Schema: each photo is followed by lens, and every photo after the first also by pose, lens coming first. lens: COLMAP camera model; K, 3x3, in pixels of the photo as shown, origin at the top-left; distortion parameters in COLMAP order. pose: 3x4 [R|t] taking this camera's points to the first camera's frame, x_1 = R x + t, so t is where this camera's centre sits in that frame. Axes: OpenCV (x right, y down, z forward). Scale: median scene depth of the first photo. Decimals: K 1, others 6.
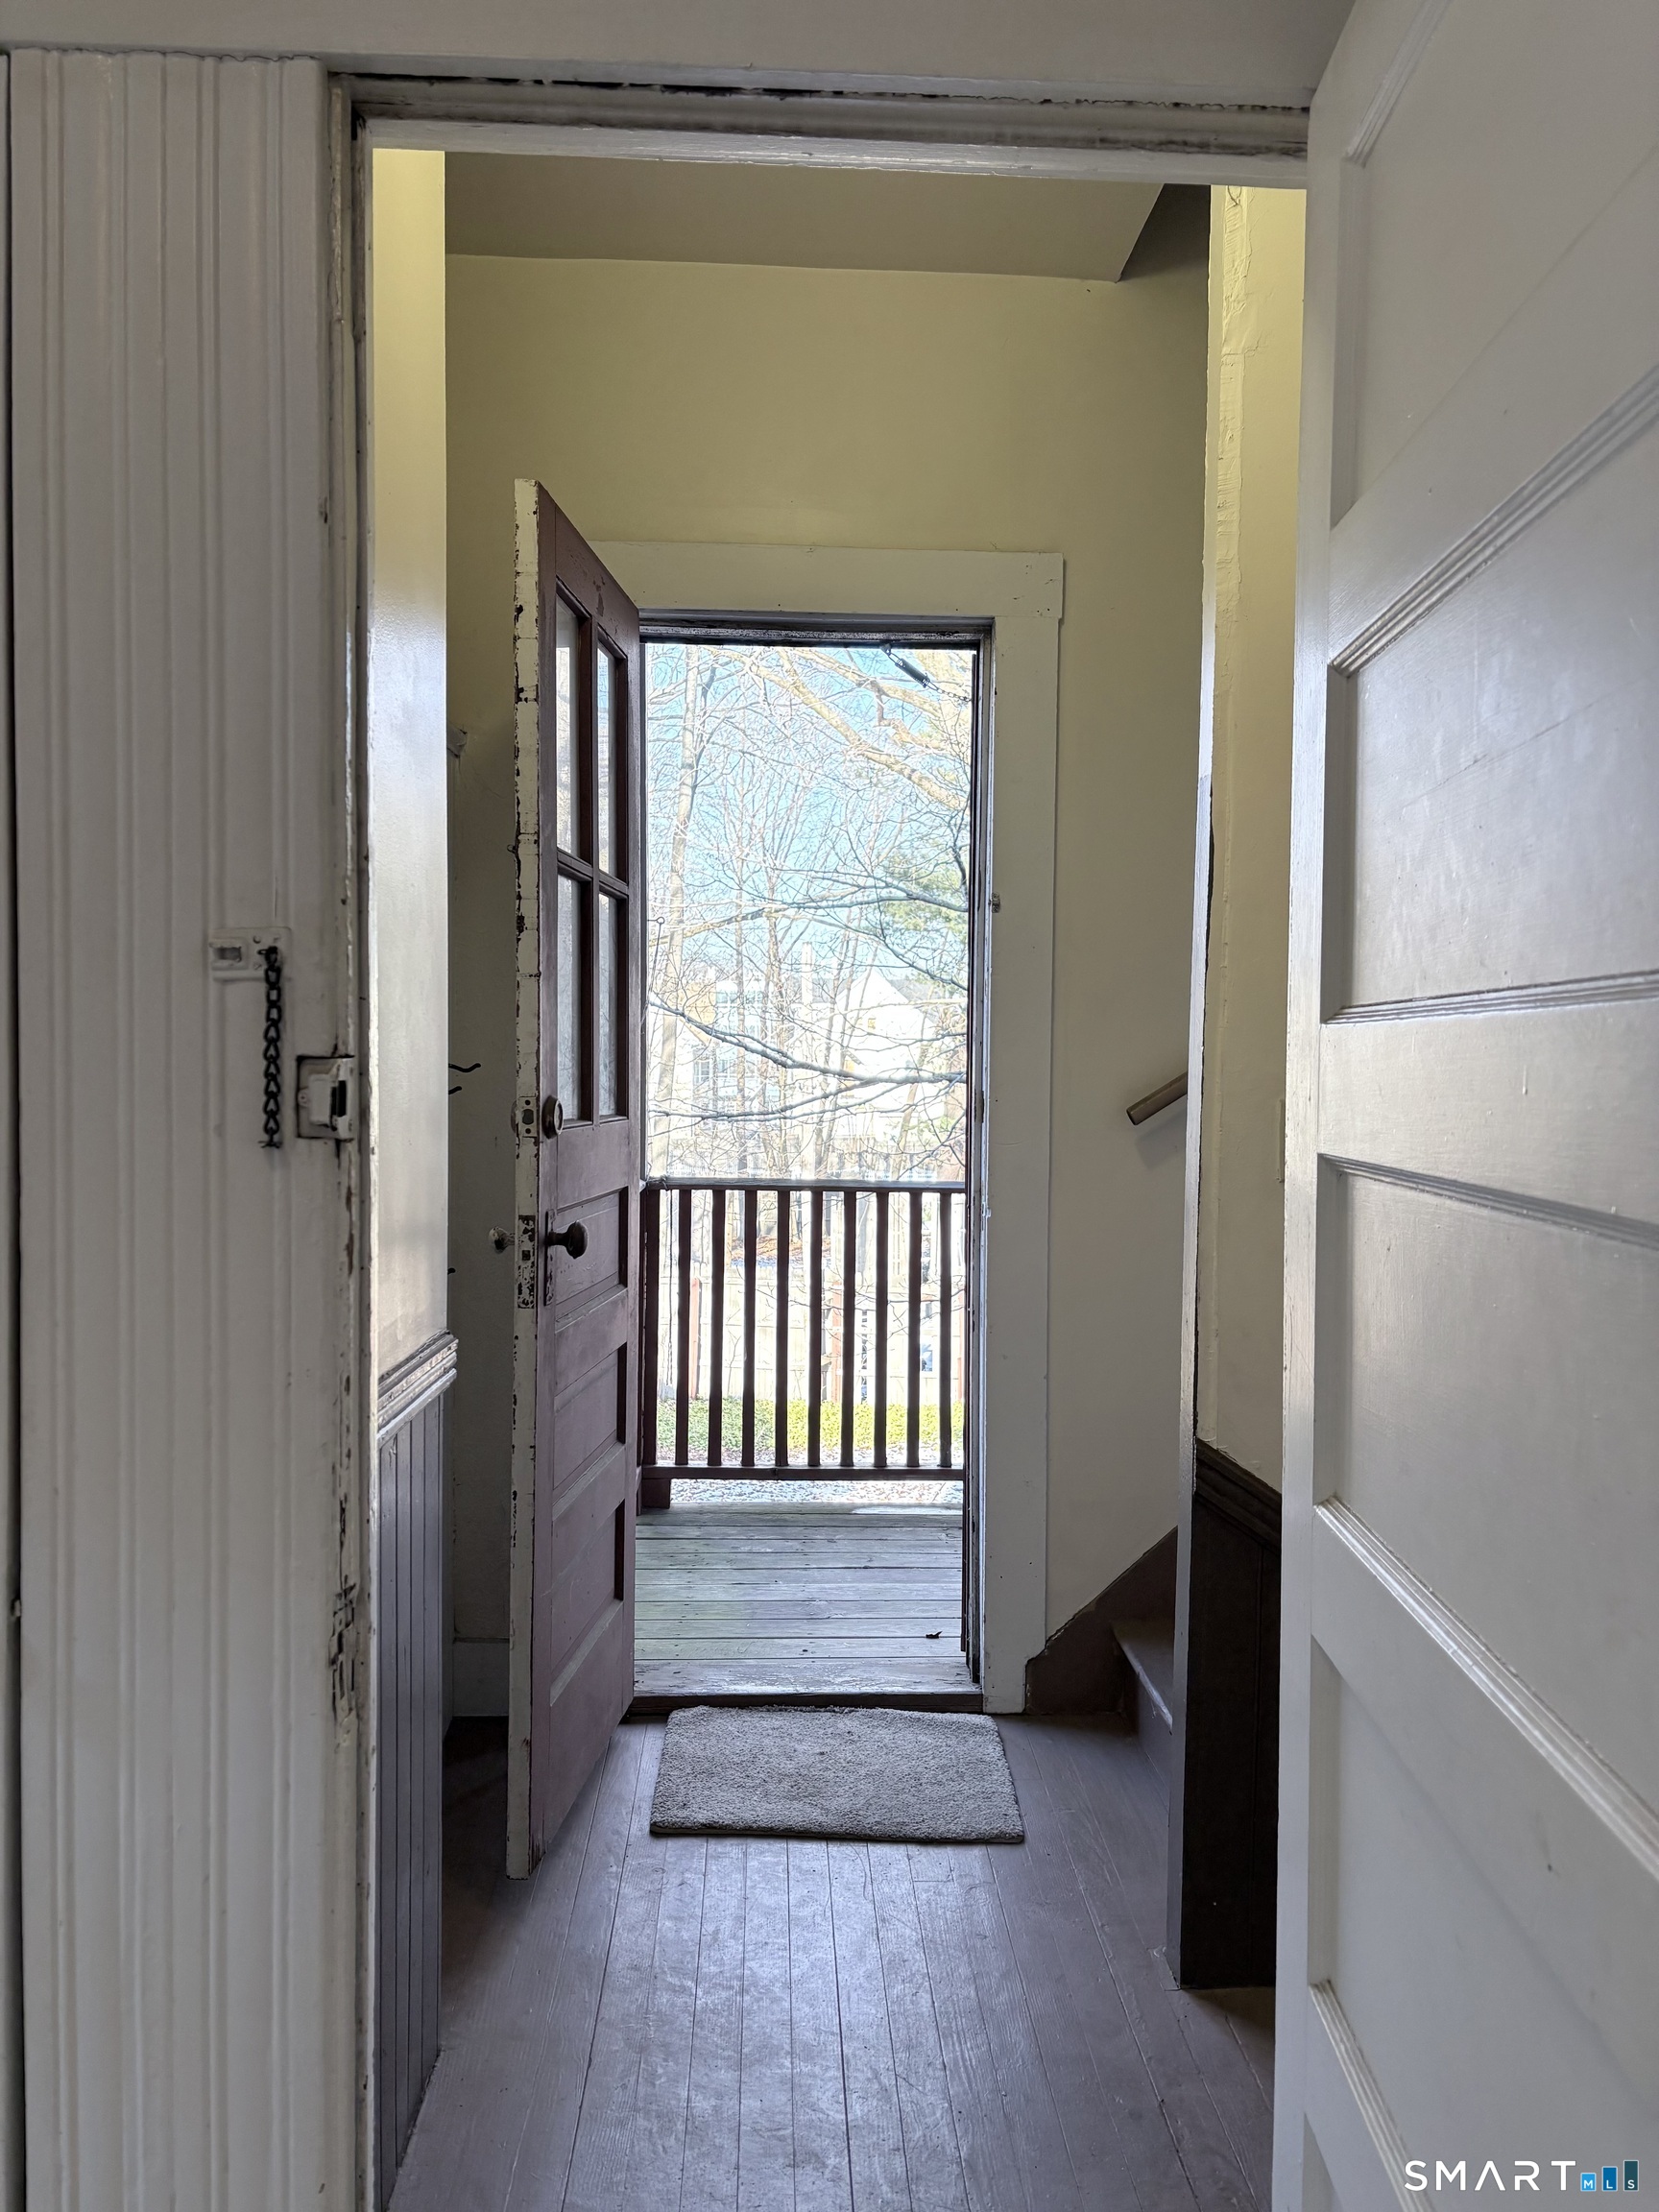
lens RADIAL K [[1630.7, 0, 829.5], [0, 1630.7, 1106.0], [0, 0, 1]] dist [0.047011, -0.005259]
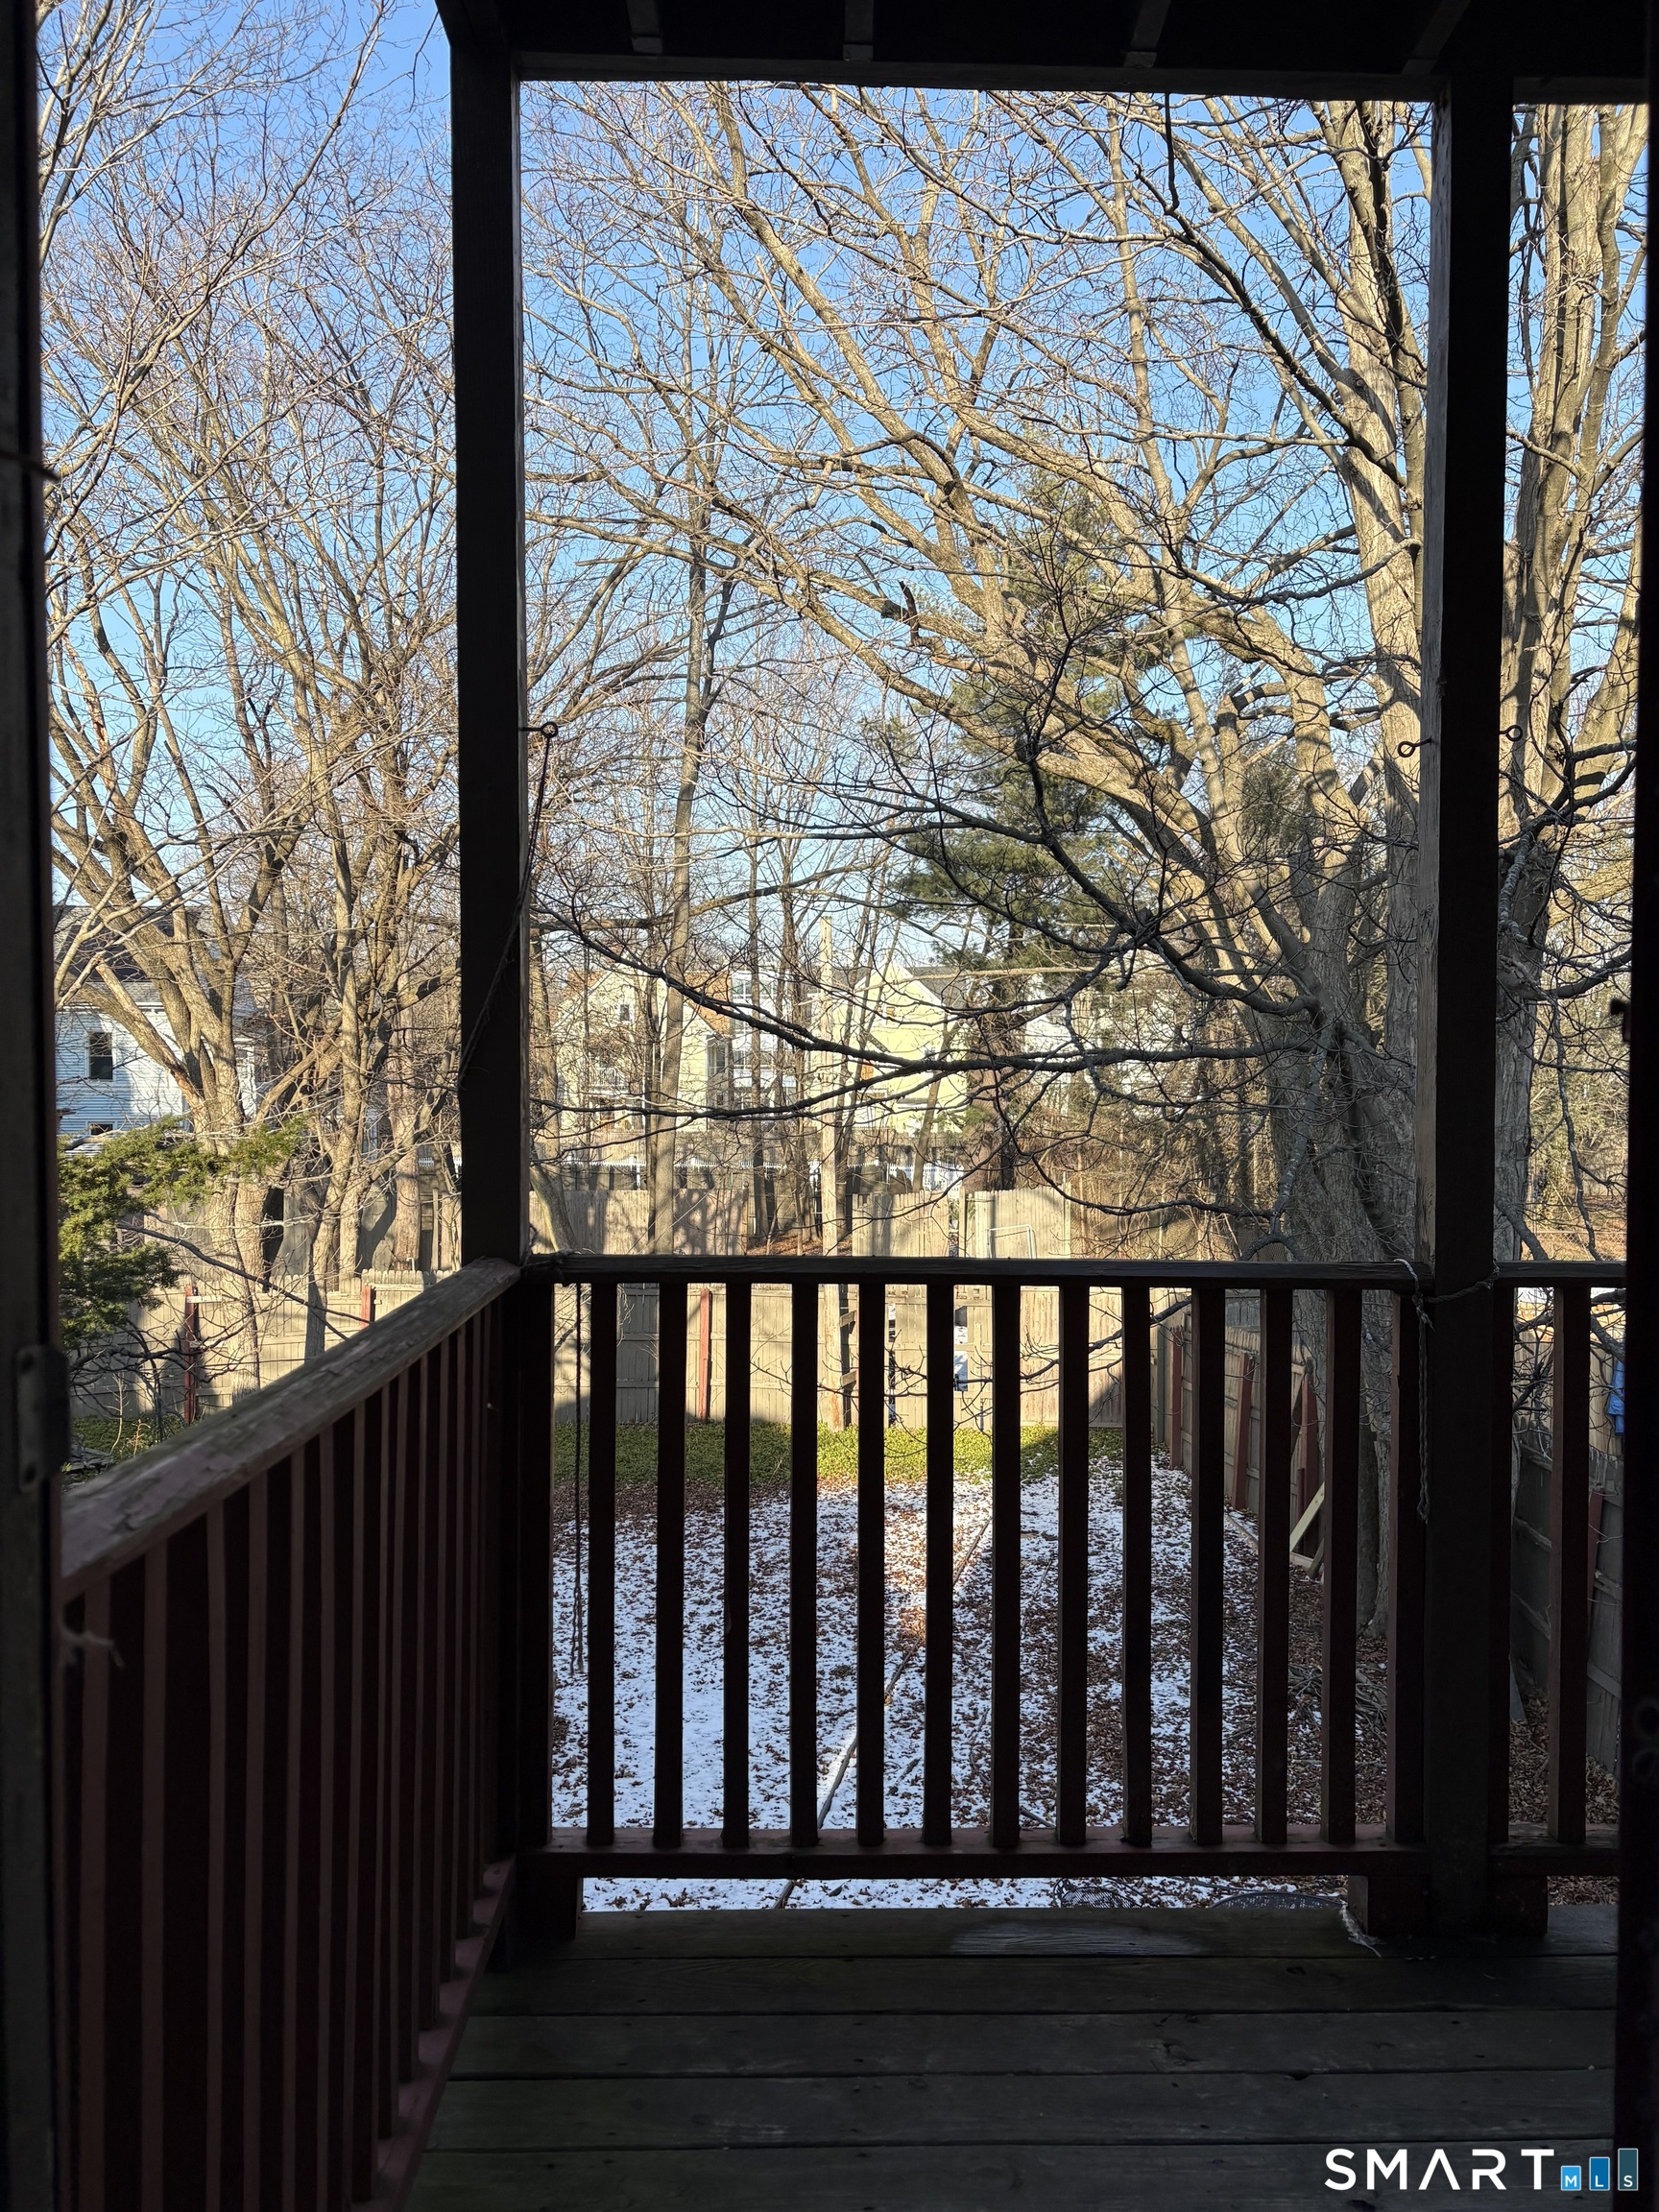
lens RADIAL K [[1630.7, 0, 829.5], [0, 1630.7, 1106.0], [0, 0, 1]] dist [0.047011, -0.005259]
pose [[0.999927, -0.006416, -0.010252, -0.007143], [0.006474, 0.999963, 0.005643, -0.001672], [0.010215, -0.005709, 0.999932, 0.235115]]
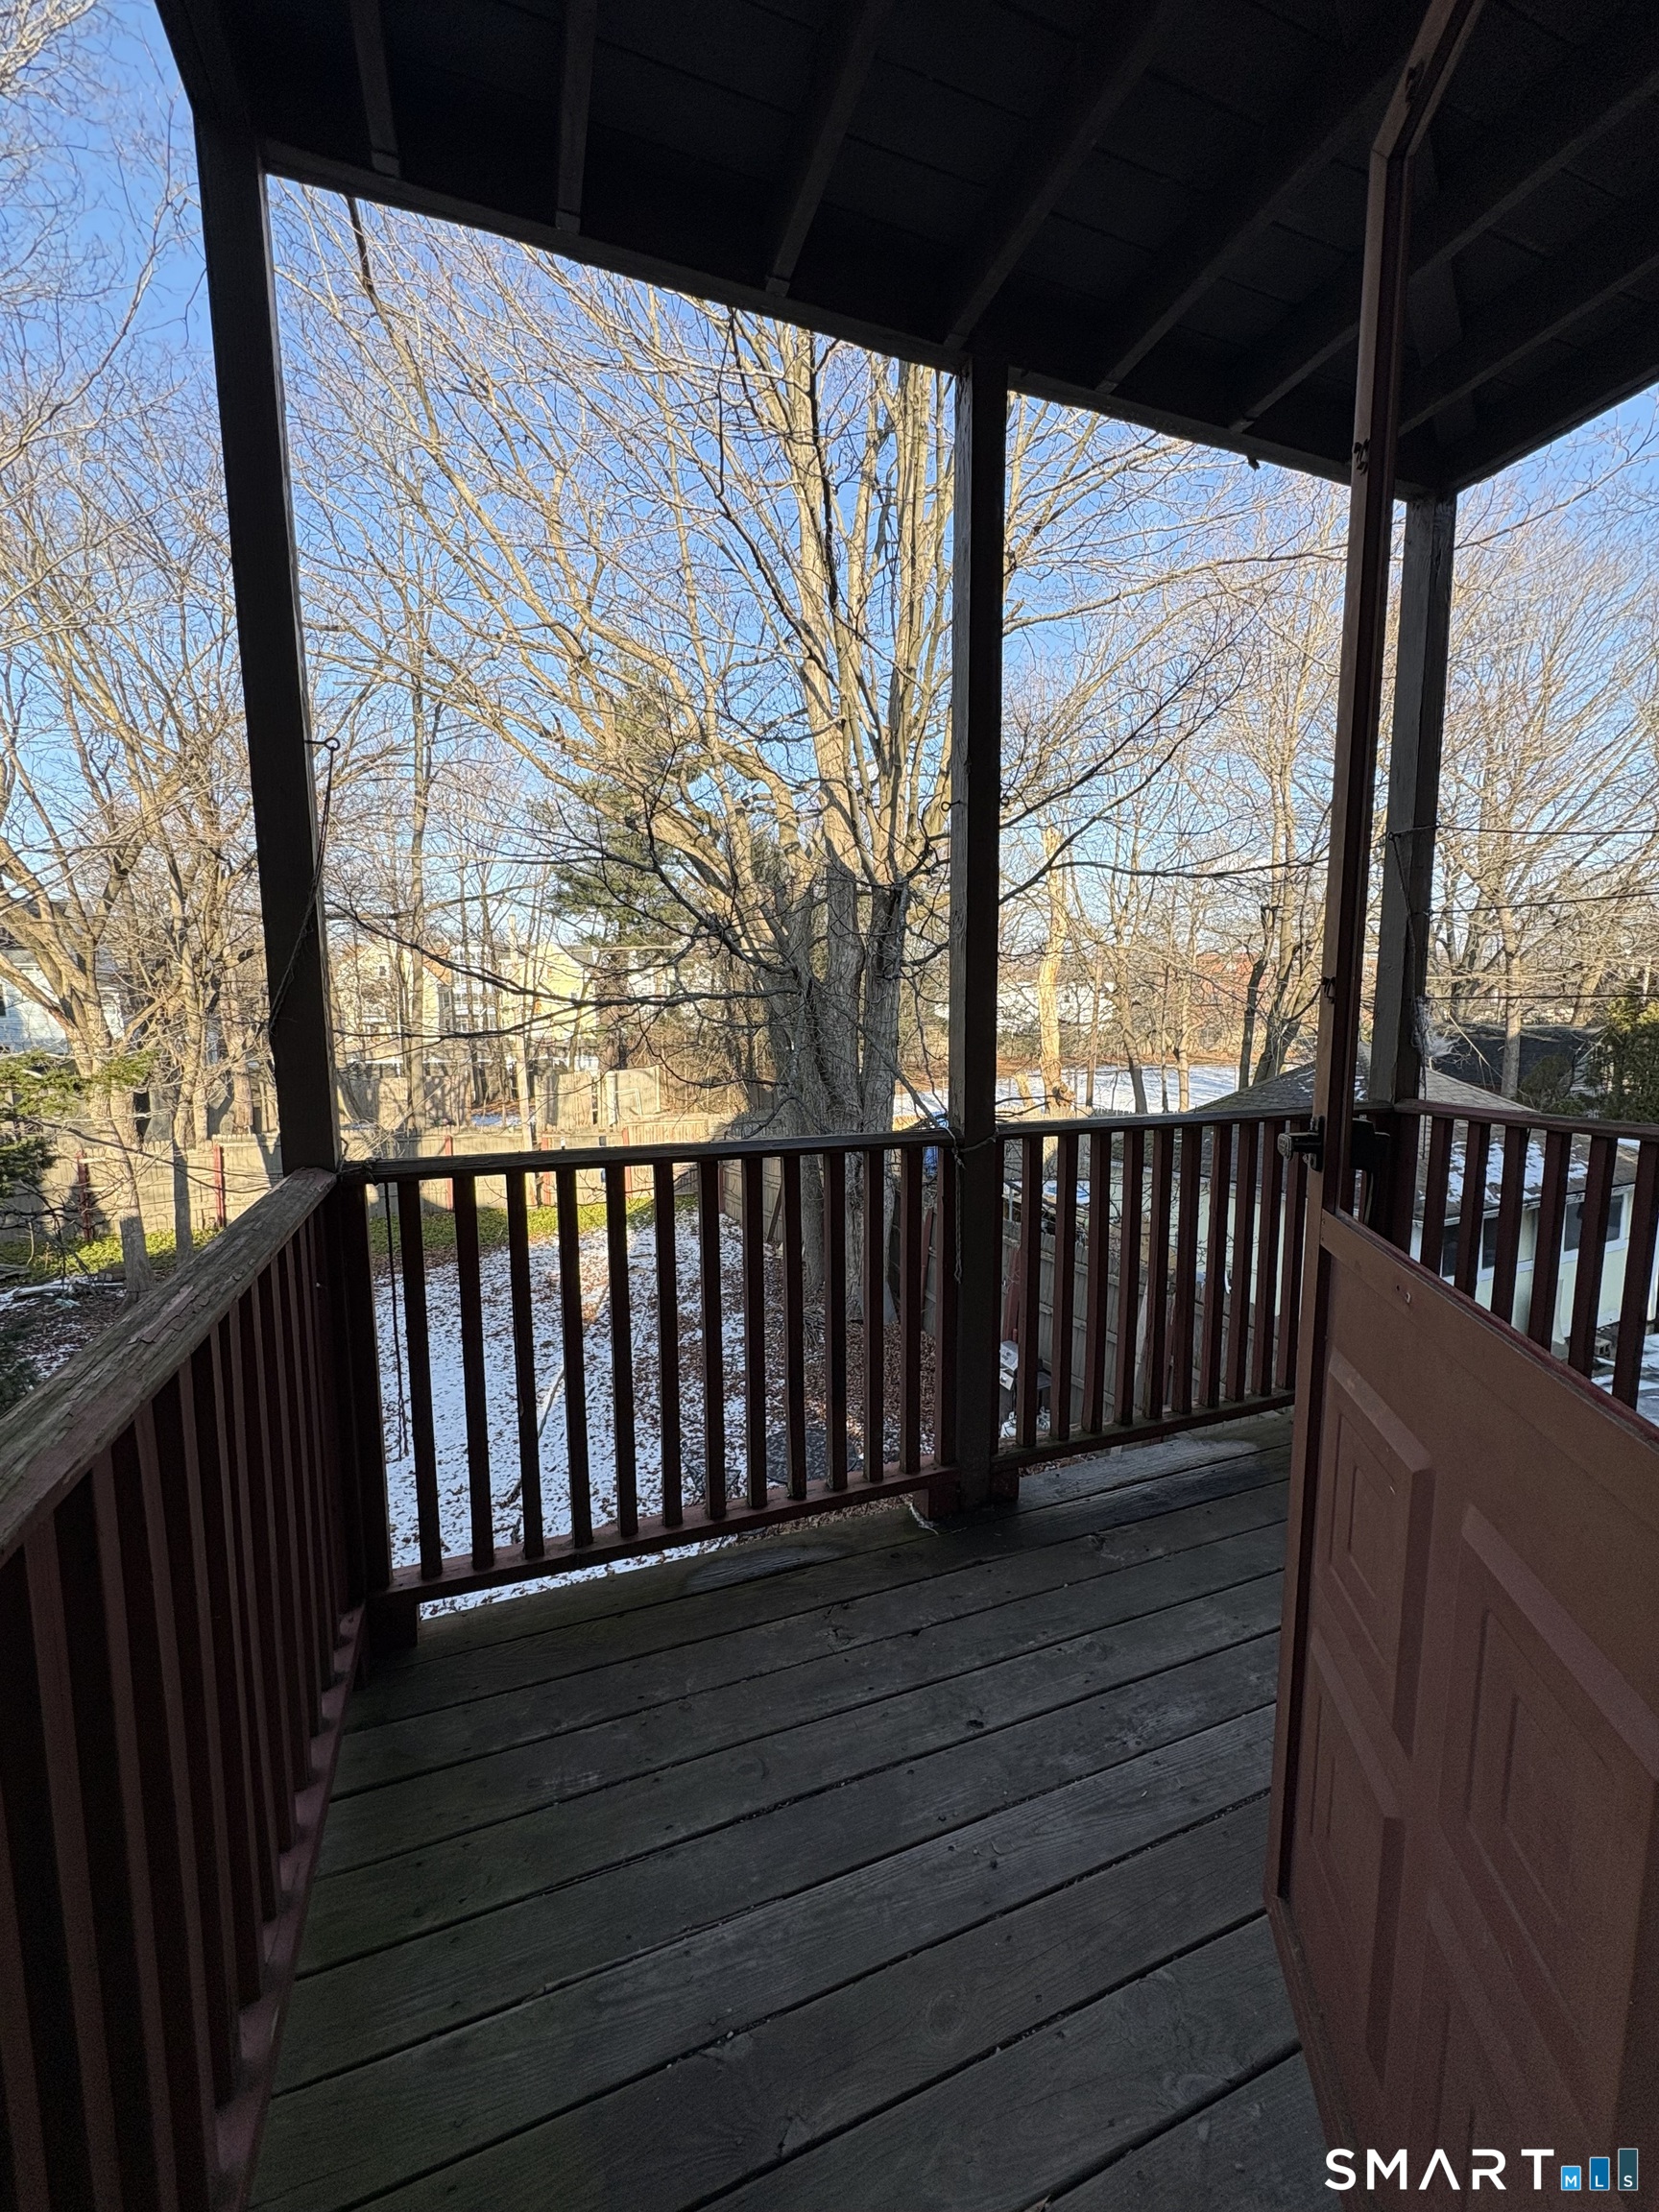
lens RADIAL K [[865.2, 0, 821.4], [0, 865.2, 1102.4], [0, 0, 1]] dist [-0.001060, 0.005147]
pose [[0.946044, -0.053708, 0.319557, -0.019319], [0.021619, 0.994433, 0.103131, -0.004899], [-0.323317, -0.090658, 0.941938, 0.289318]]
